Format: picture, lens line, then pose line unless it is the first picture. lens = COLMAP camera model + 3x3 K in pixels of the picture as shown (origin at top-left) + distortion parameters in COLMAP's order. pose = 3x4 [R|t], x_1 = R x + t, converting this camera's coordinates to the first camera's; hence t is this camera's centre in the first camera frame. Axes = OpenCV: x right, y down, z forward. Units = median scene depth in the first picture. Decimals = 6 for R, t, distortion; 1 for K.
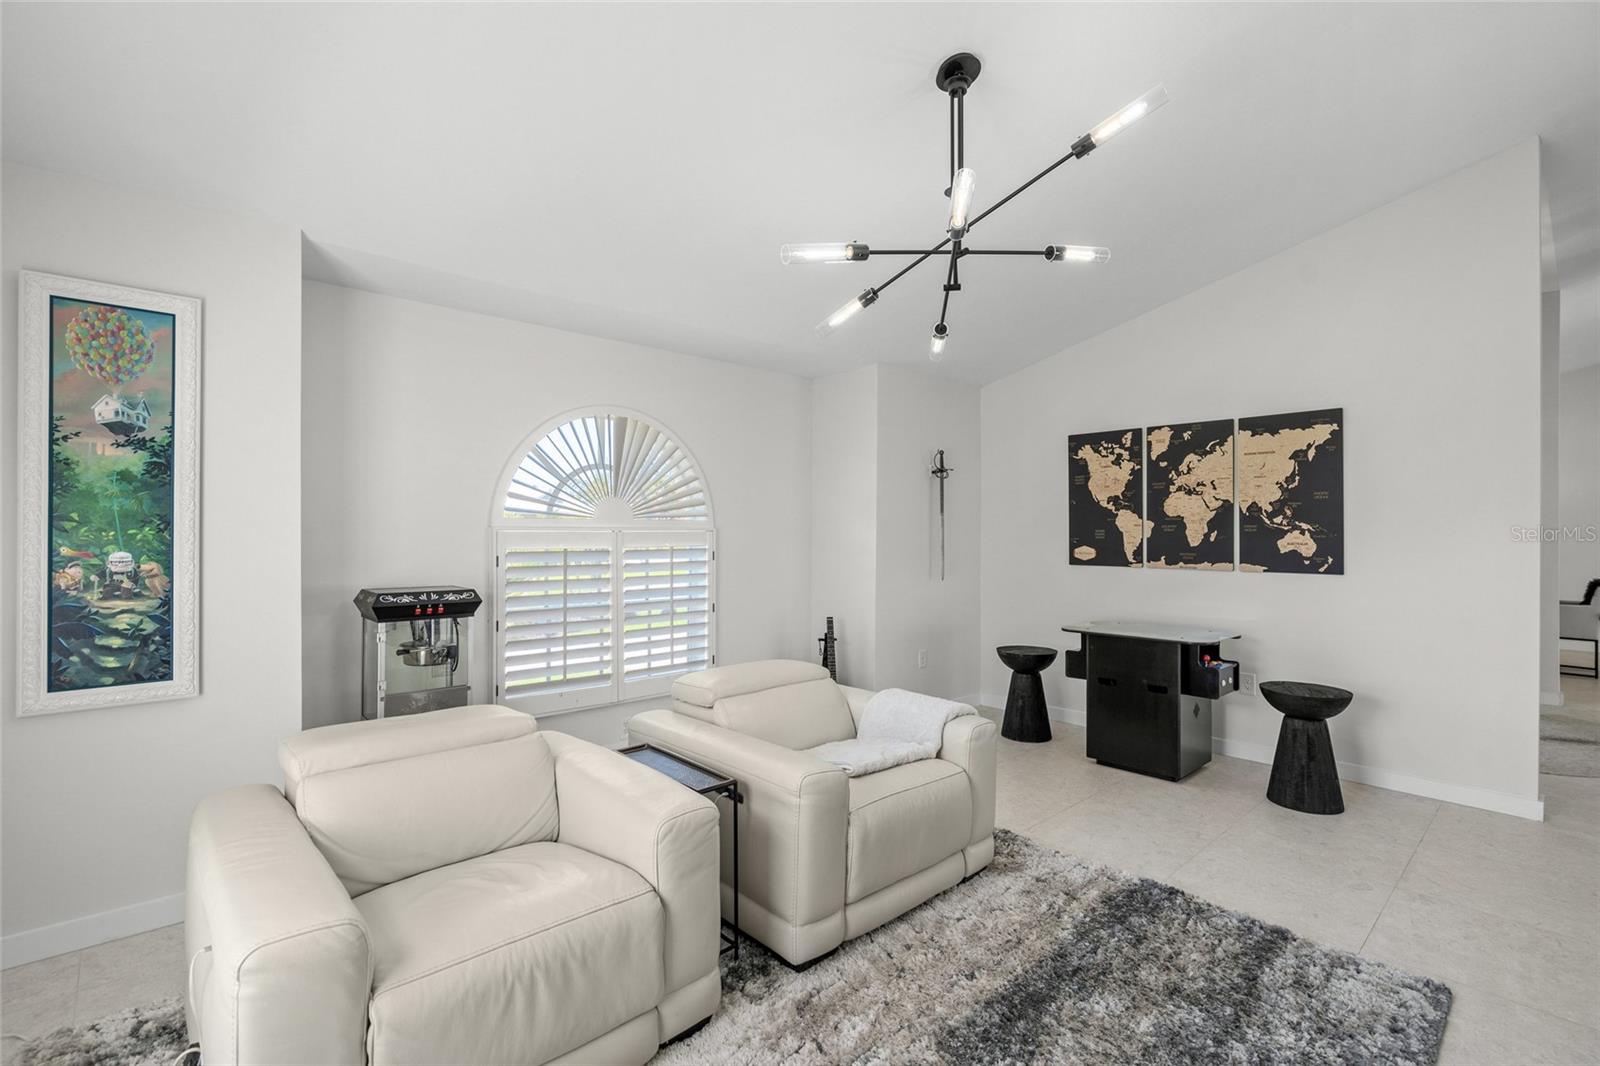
lens RADIAL K [[732.1, 0, 803.7], [0, 732.1, 537.6], [0, 0, 1]] dist [-0.001173, 0.000096]
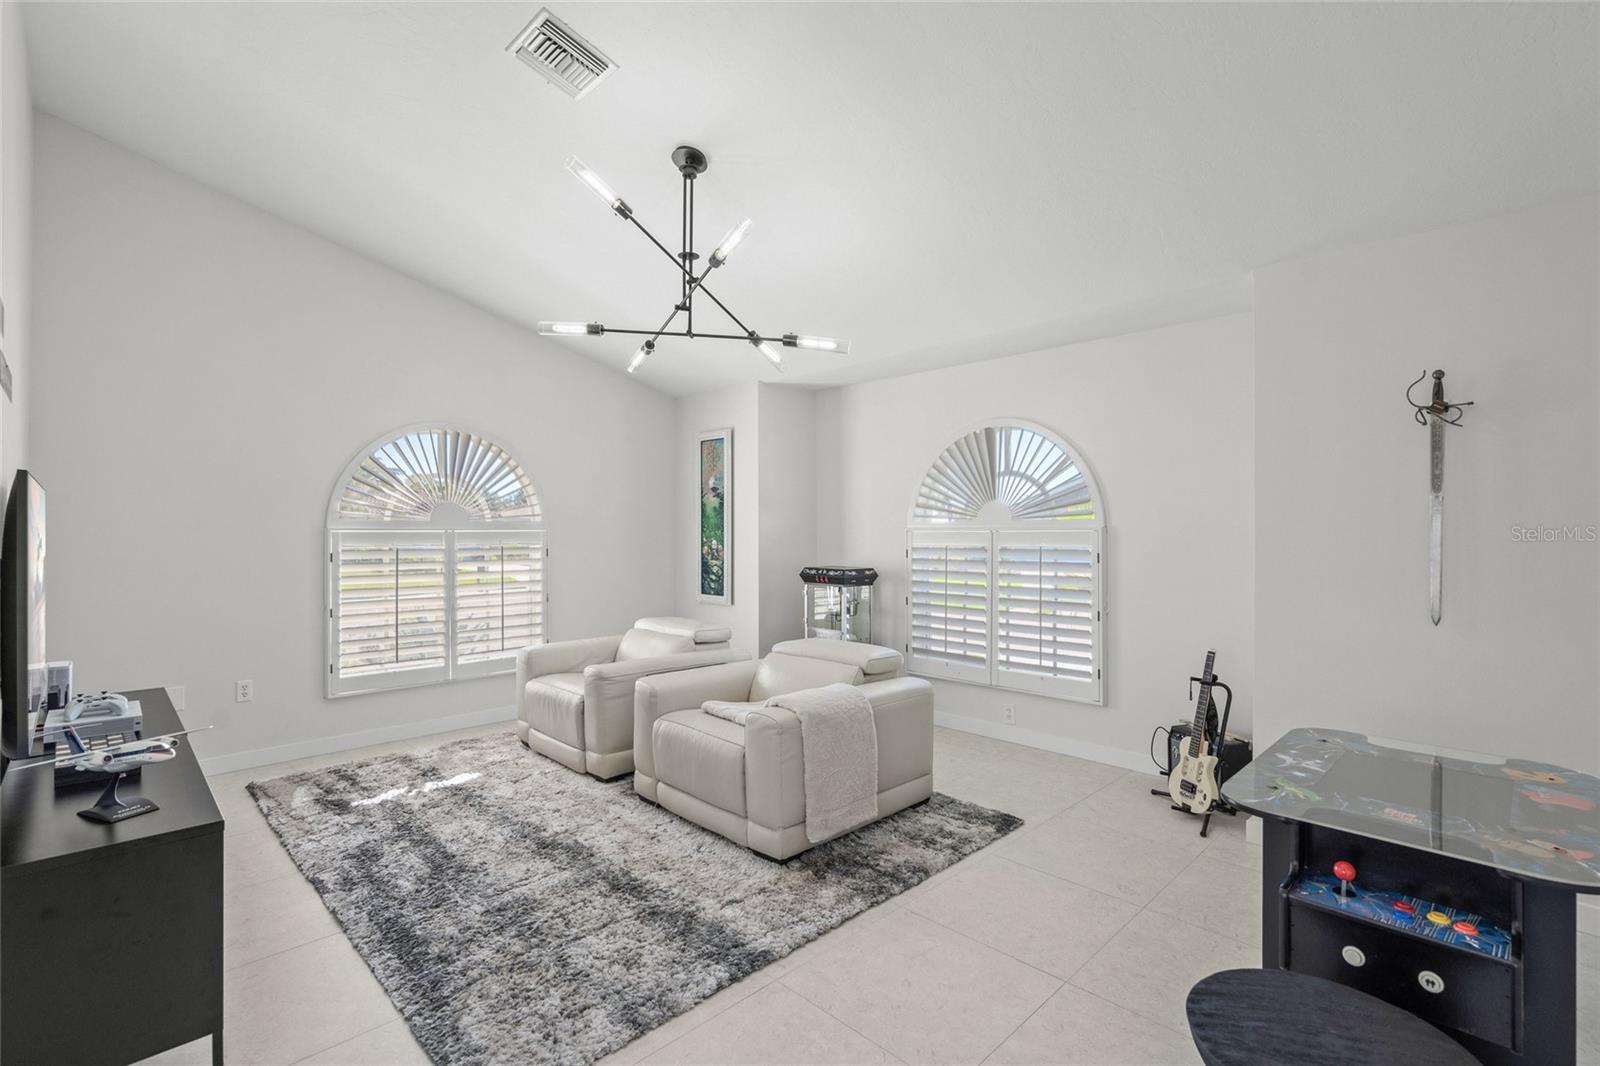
lens RADIAL K [[751.9, 0, 794.9], [0, 751.9, 539.9], [0, 0, 1]] dist [-0.000725, -0.000020]
pose [[0.022386, 0.006858, -0.999726, 1.518862], [-0.008261, 0.999944, 0.006674, -0.000677], [0.999715, 0.008109, 0.022441, 1.176956]]
